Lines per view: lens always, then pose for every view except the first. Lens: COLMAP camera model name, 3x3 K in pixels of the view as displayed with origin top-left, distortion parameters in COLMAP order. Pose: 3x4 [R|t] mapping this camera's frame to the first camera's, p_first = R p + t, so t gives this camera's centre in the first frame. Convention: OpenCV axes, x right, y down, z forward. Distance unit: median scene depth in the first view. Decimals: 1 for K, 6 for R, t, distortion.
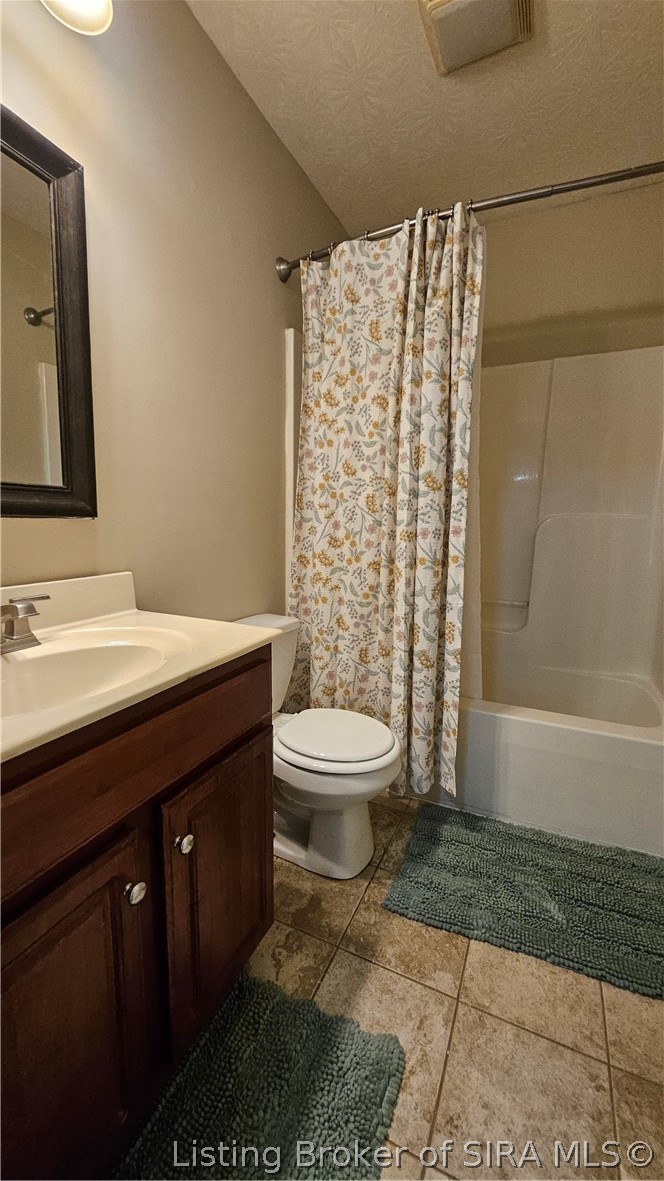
lens RADIAL K [[466.7, 0, 339.7], [0, 466.7, 584.1], [0, 0, 1]] dist [0.006293, -0.000205]
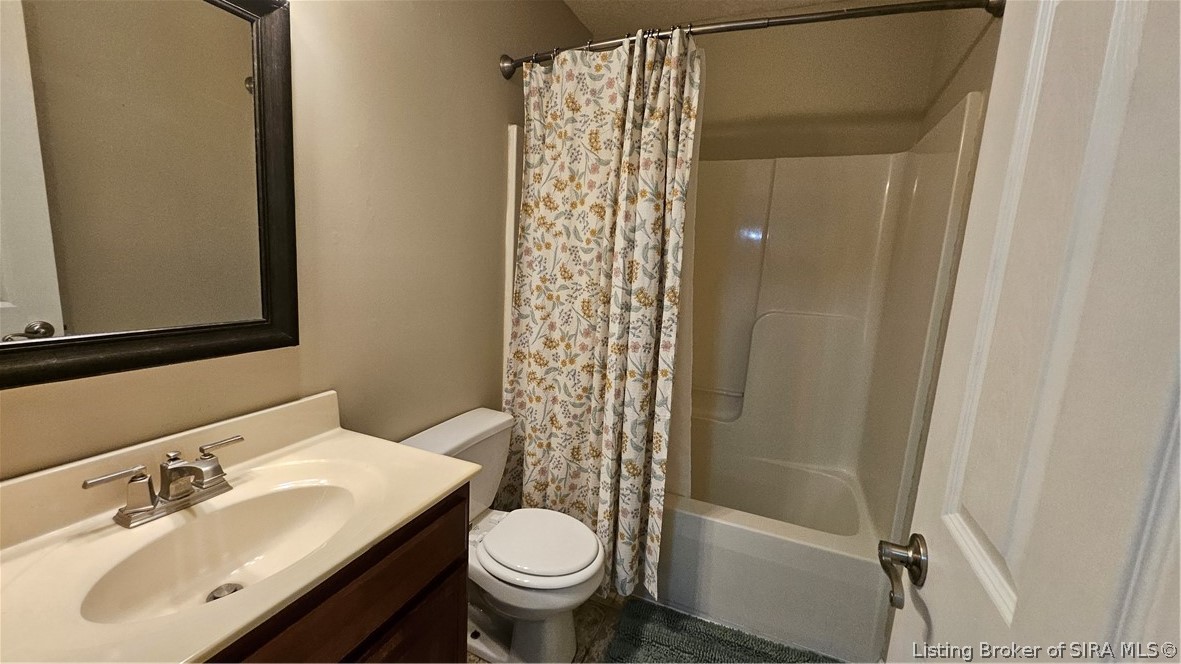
lens RADIAL K [[466.7, 0, 589.9], [0, 466.7, 336.3], [0, 0, 1]] dist [0.006293, -0.000205]
pose [[0.999041, 0.033621, 0.028057, 0.051649], [-0.034168, 0.999231, 0.019257, -0.140262], [-0.027388, -0.020197, 0.999421, -0.012018]]
